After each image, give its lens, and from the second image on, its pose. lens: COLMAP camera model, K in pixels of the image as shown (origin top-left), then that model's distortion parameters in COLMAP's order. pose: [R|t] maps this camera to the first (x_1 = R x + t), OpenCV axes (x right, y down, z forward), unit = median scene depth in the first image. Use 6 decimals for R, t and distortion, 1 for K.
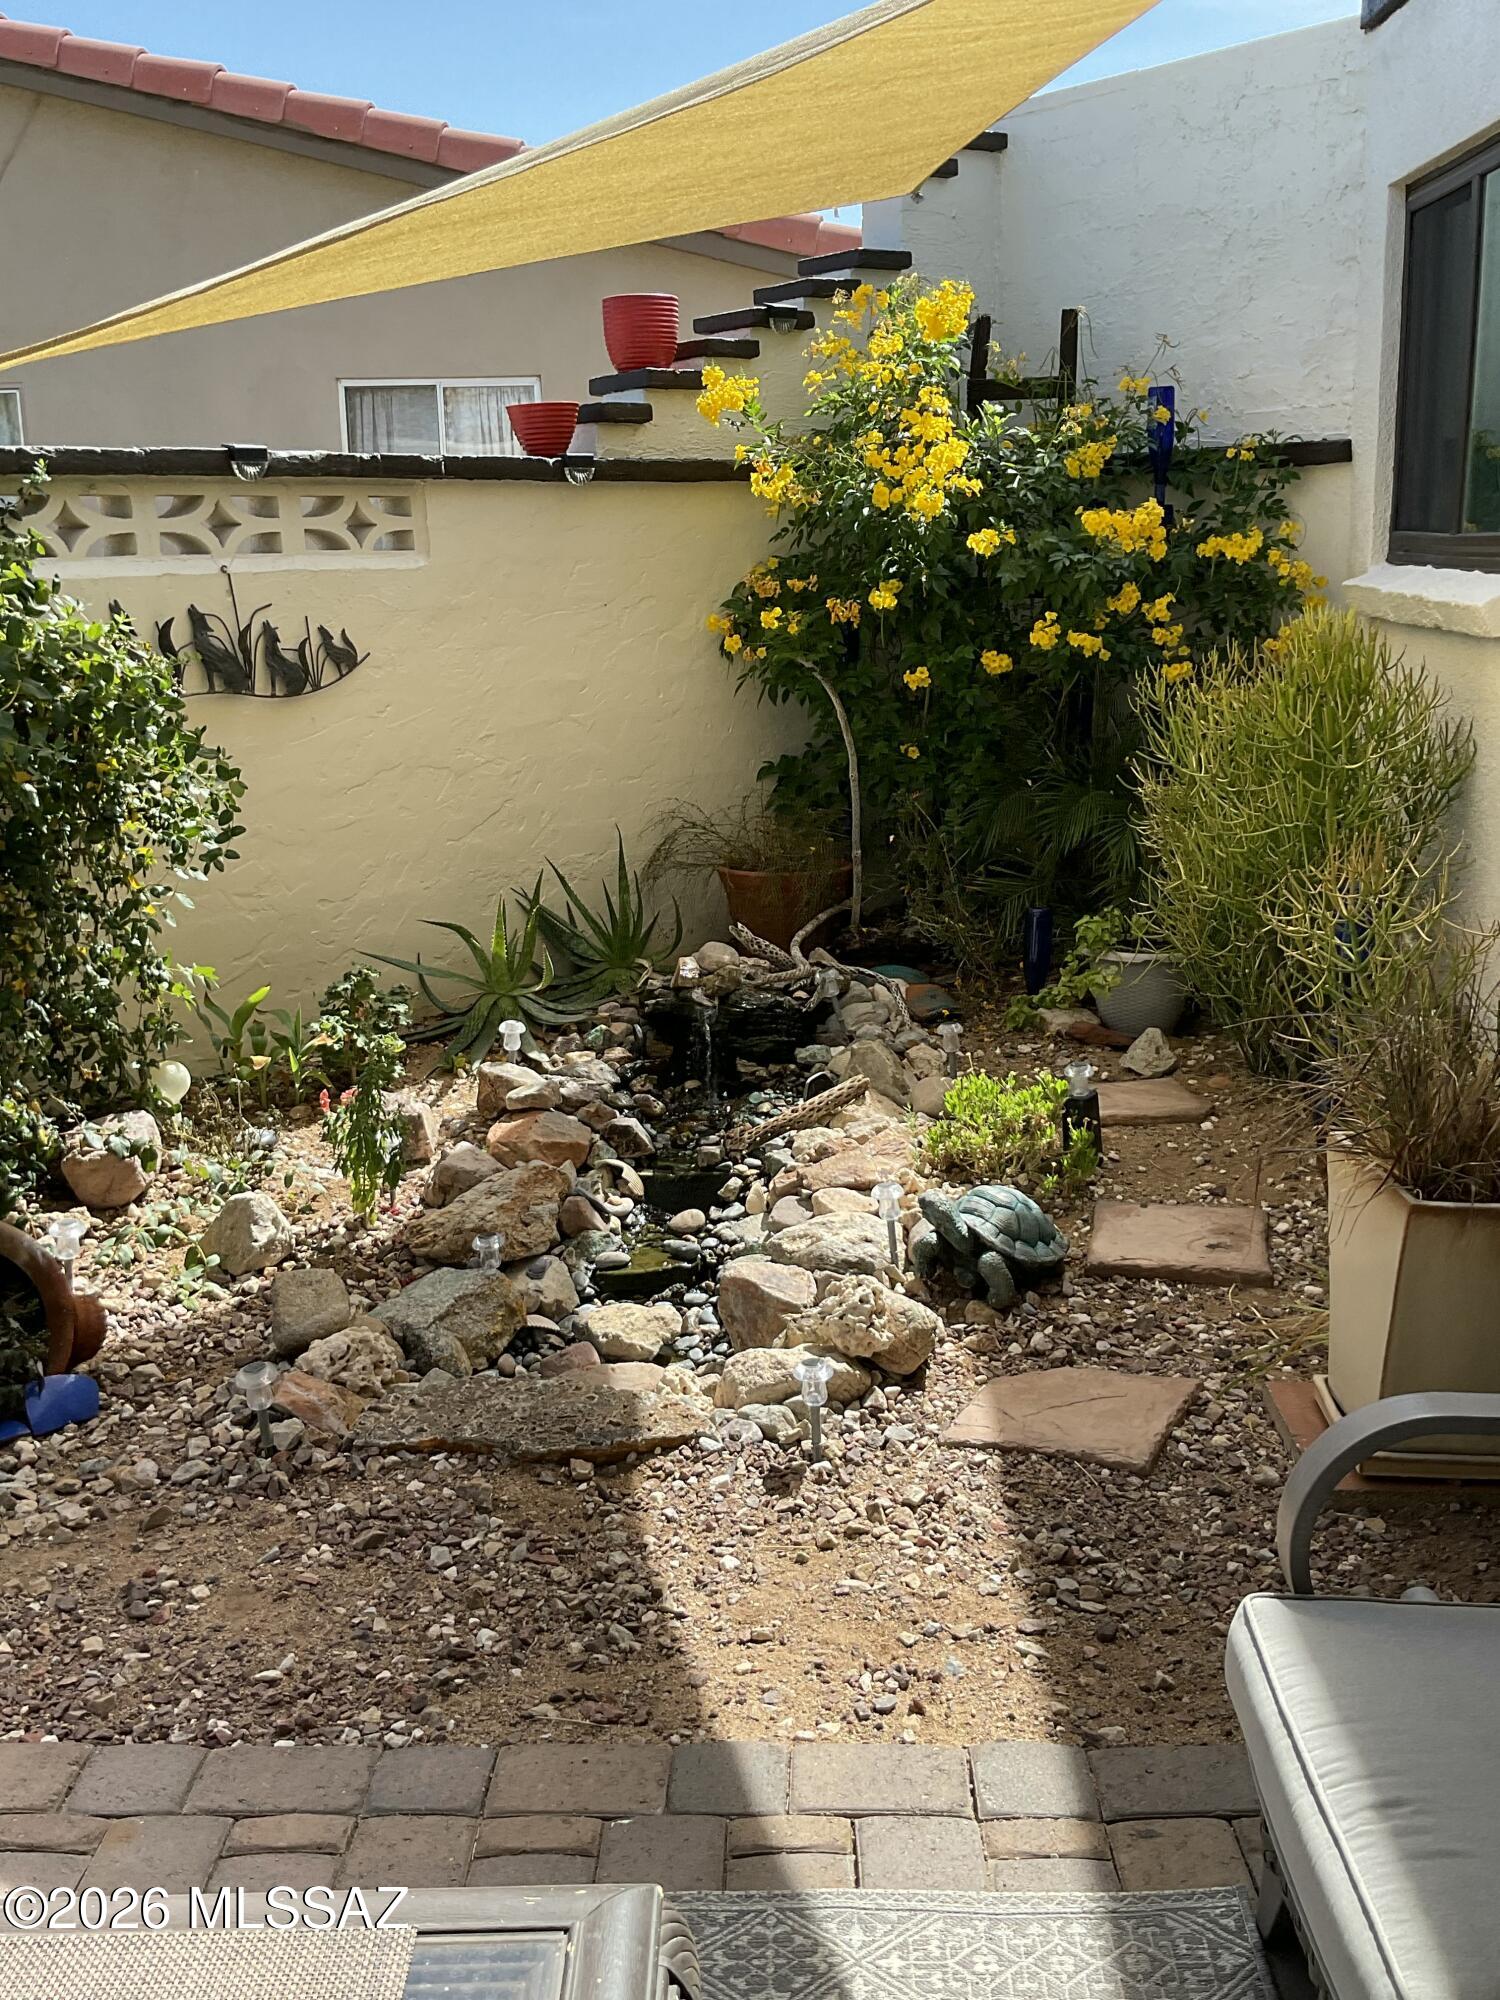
lens RADIAL K [[2002.1, 0, 767.8], [0, 2002.1, 980.9], [0, 0, 1]] dist [0.089351, 0.000000]
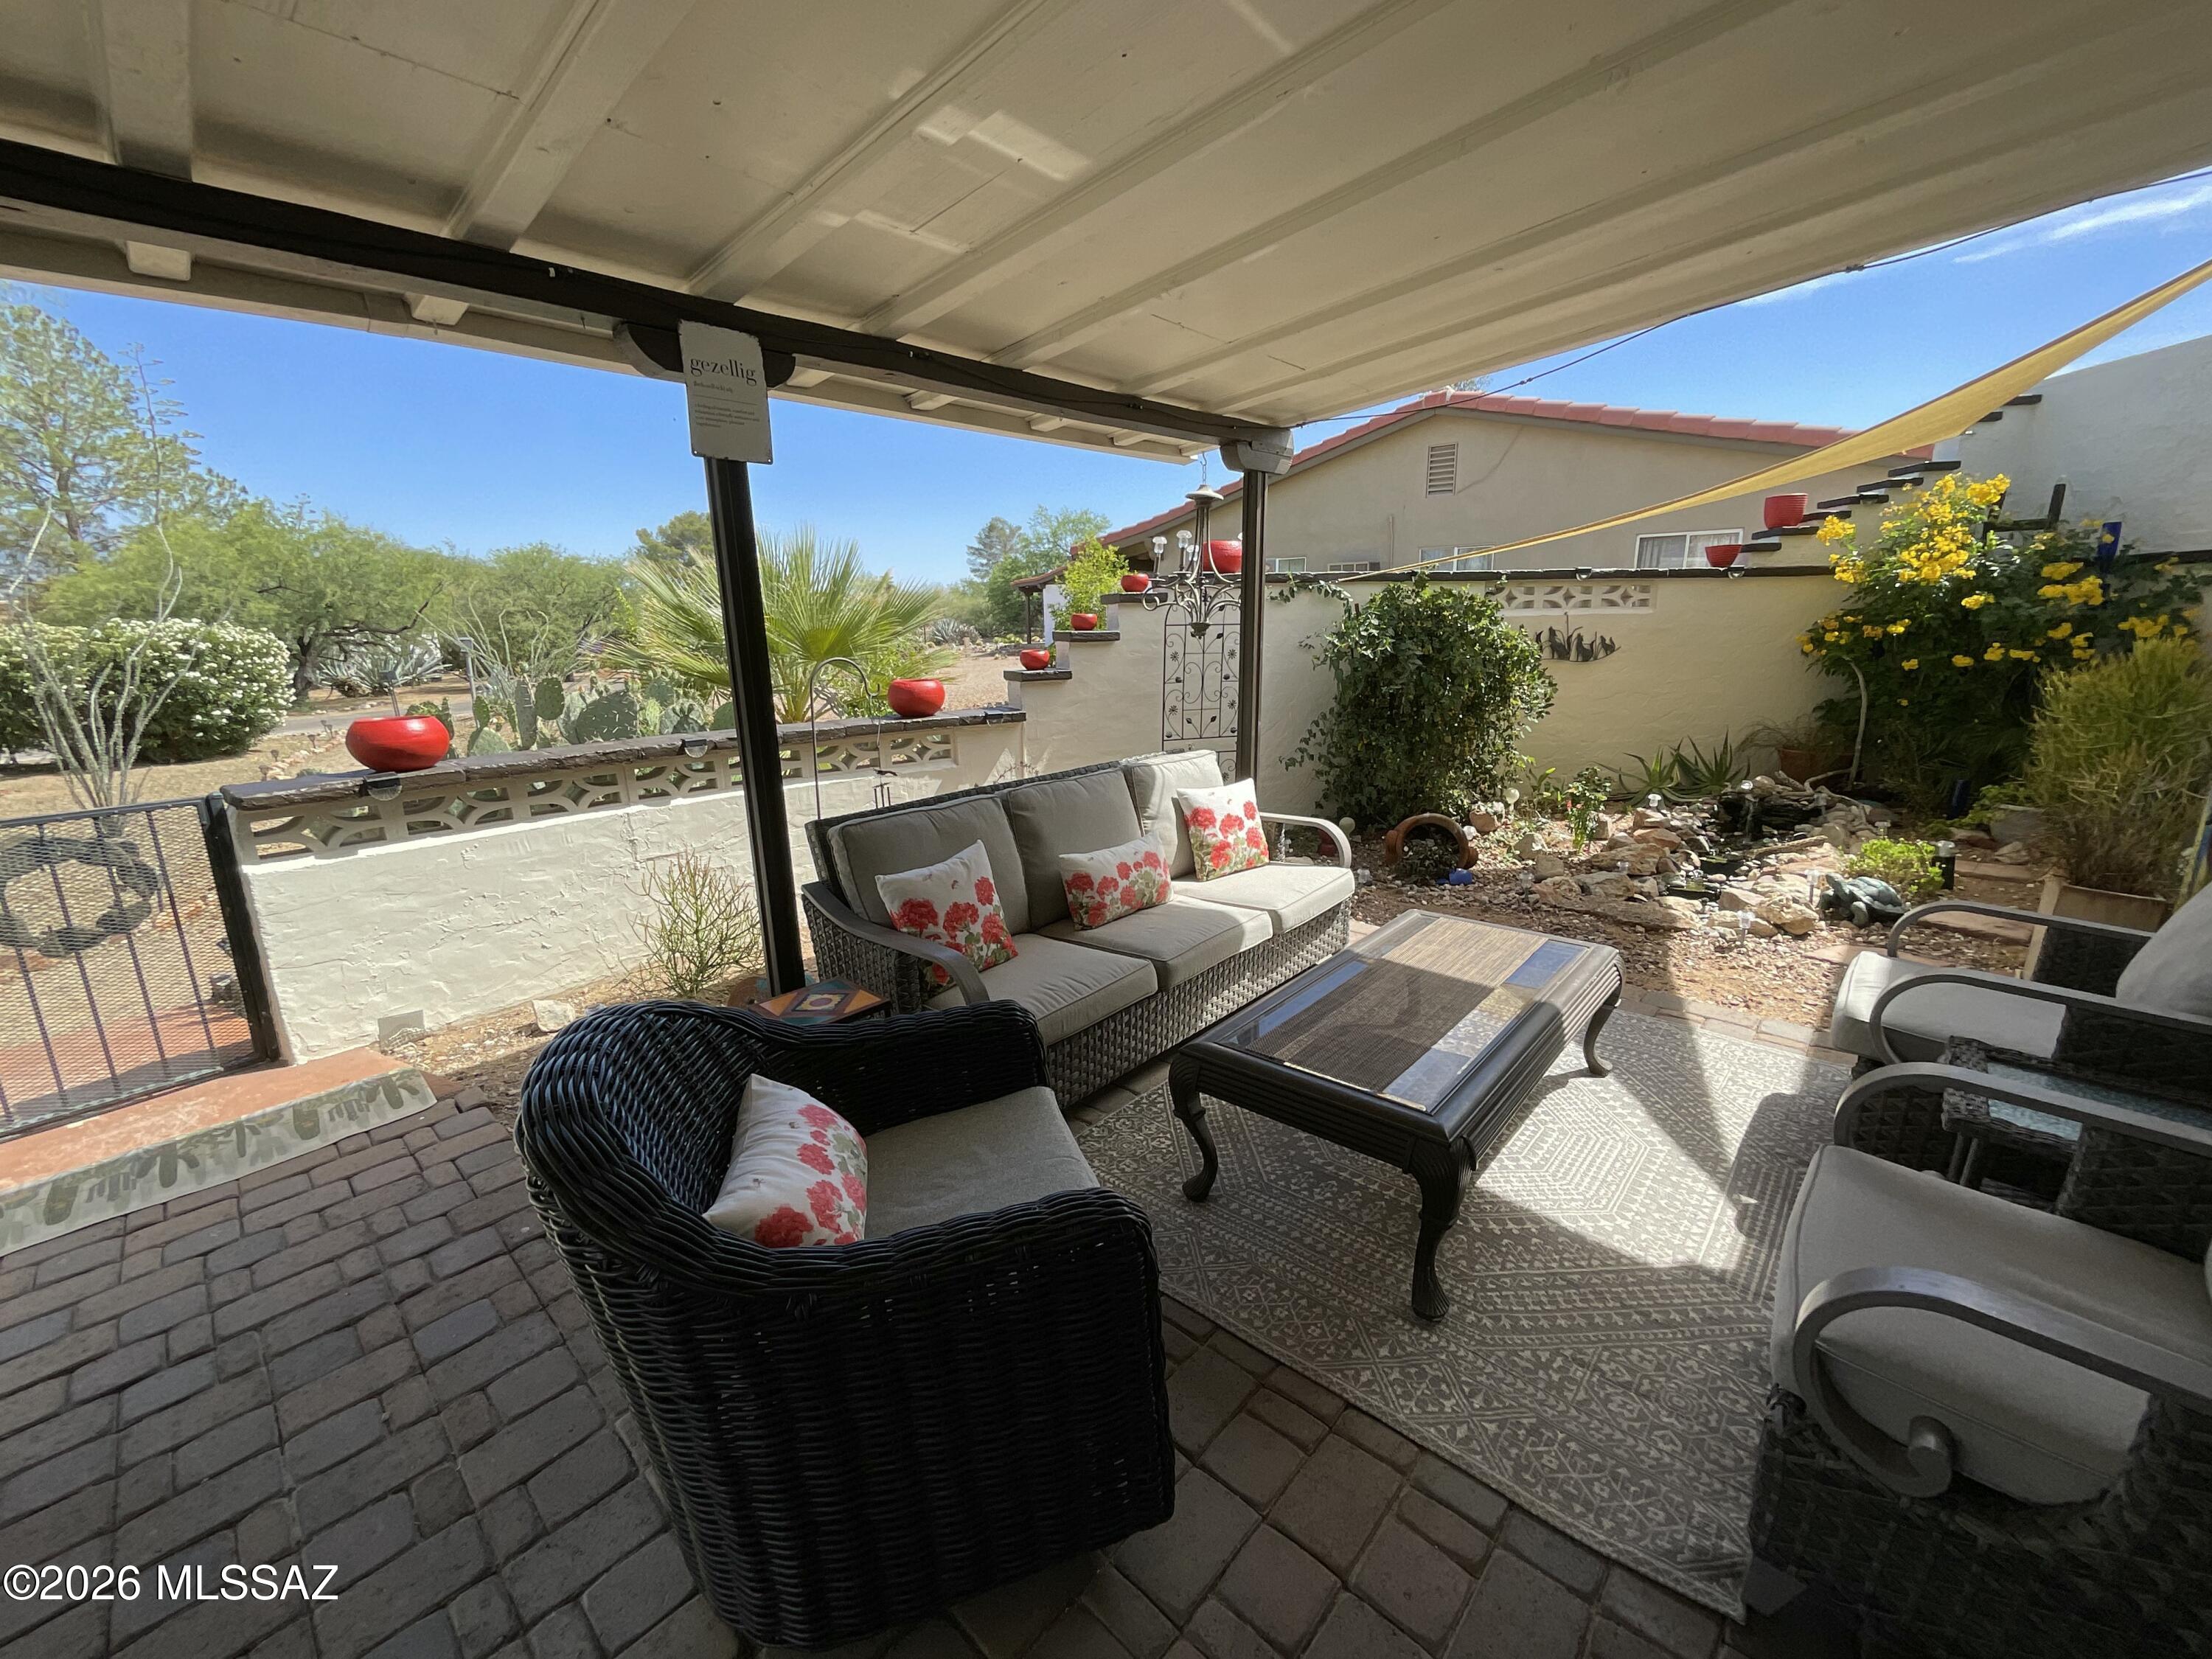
lens RADIAL K [[889.6, 0, 1103.0], [0, 889.6, 827.3], [0, 0, 1]] dist [-0.006302, 0.002430]
pose [[0.742388, 0.160073, -0.650566, 0.088234], [-0.141828, 0.986580, 0.080903, 0.068981], [0.654786, 0.032207, 0.755128, -0.287408]]
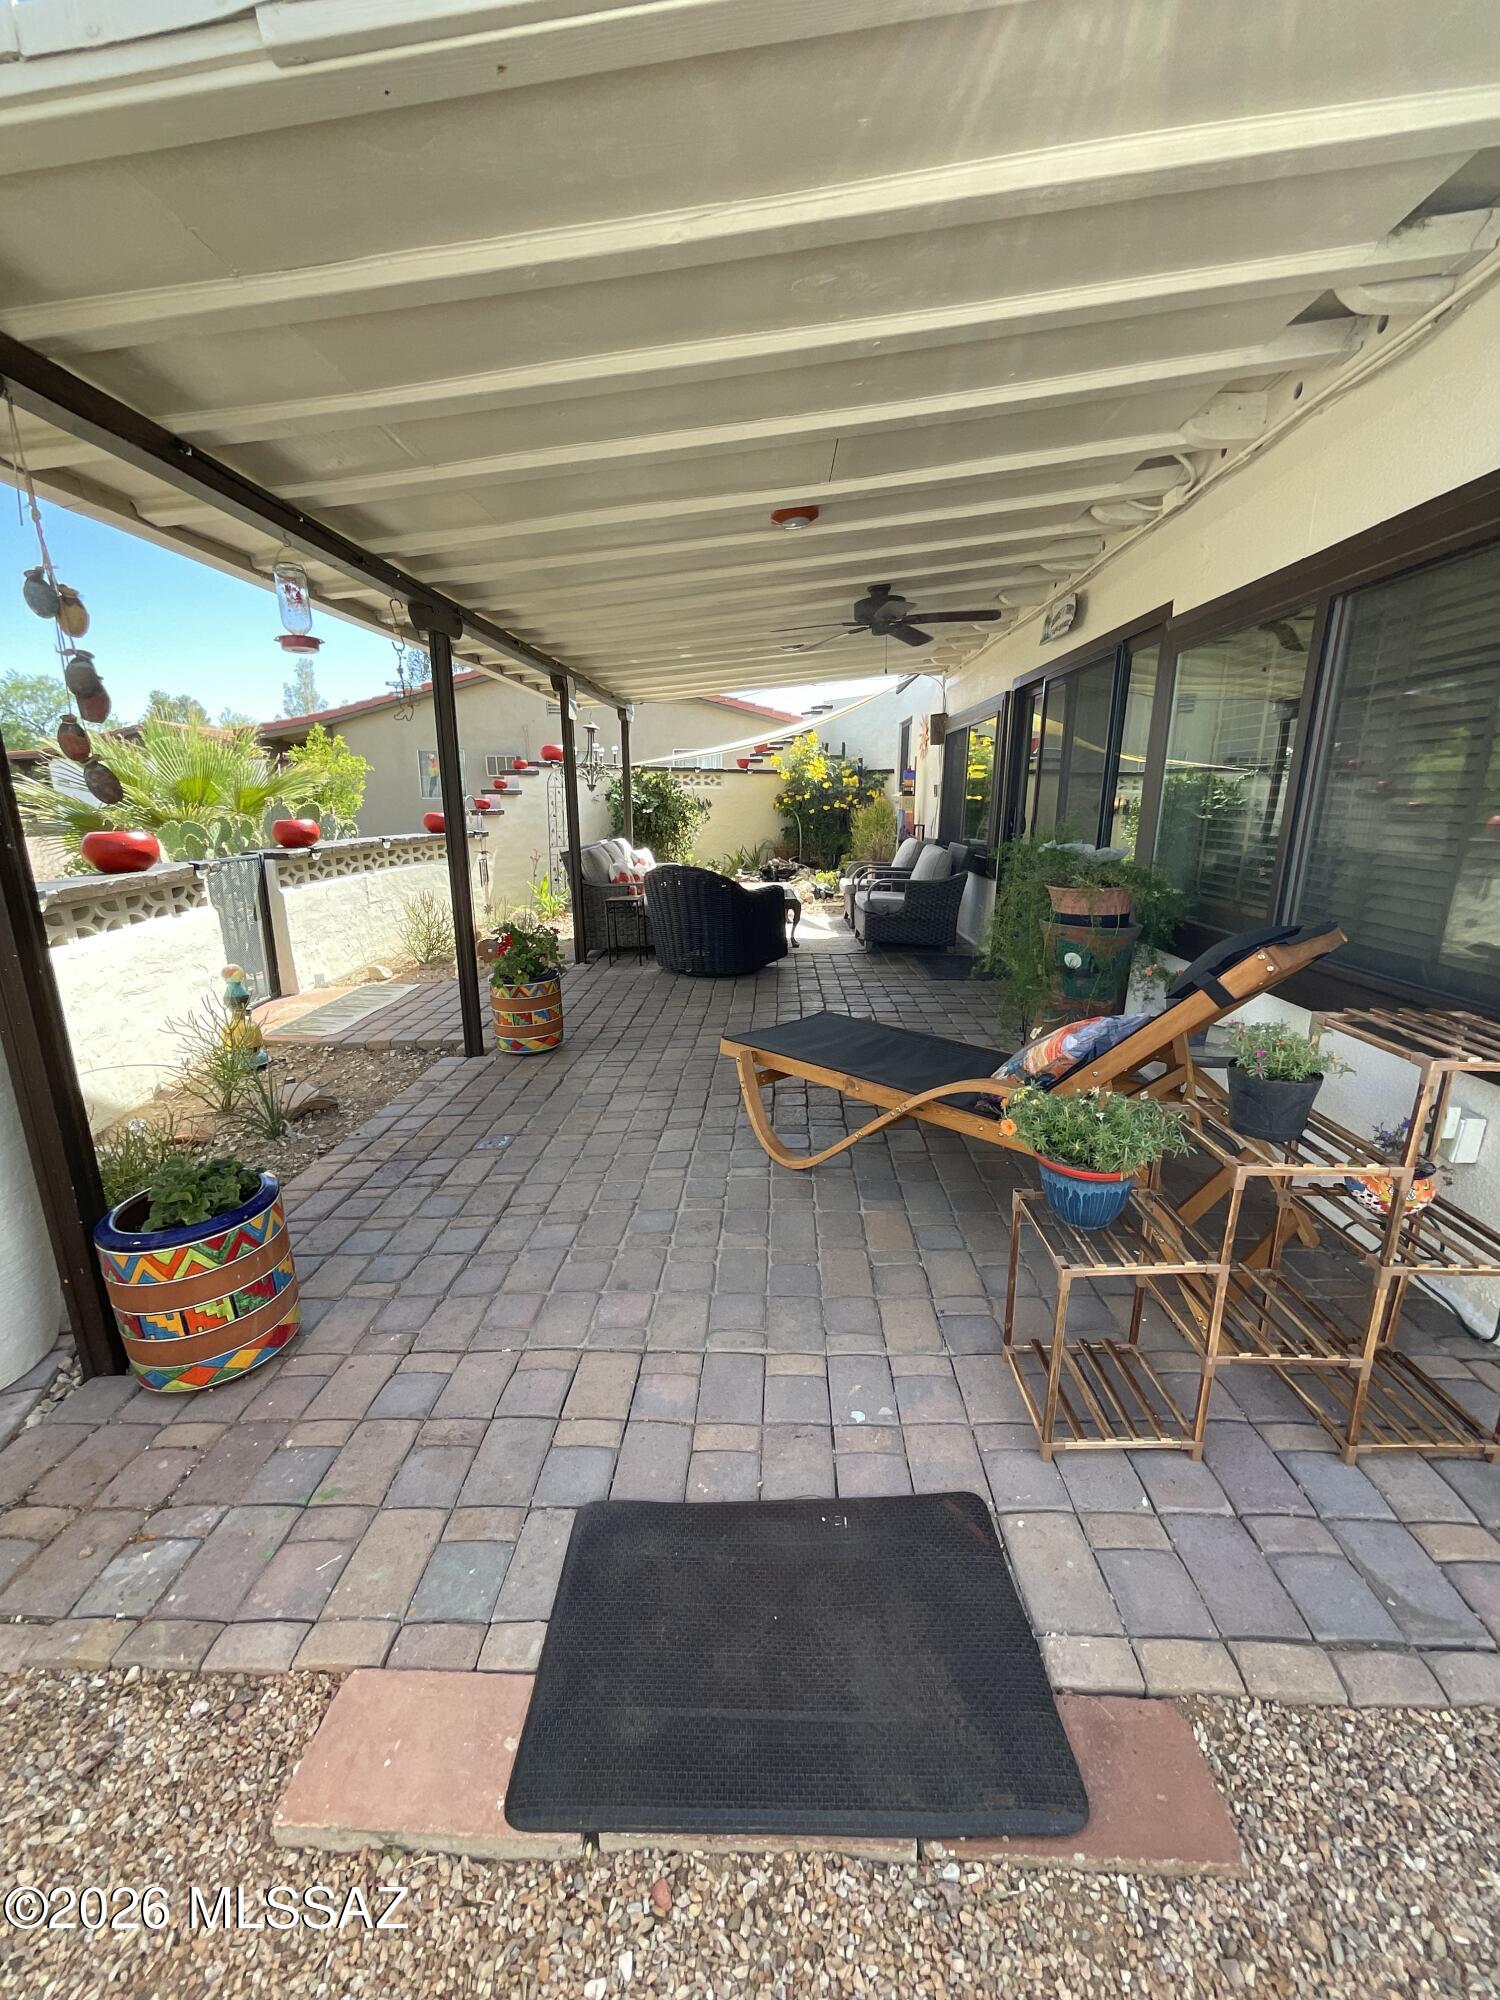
lens RADIAL K [[804.4, 0, 745.7], [0, 804.4, 1000.1], [0, 0, 1]] dist [-0.006302, 0.002430]
pose [[0.999802, 0.019491, -0.004010, -0.096047], [-0.019375, 0.999440, 0.027287, 0.330829], [0.004539, -0.027204, 0.999620, -1.285354]]
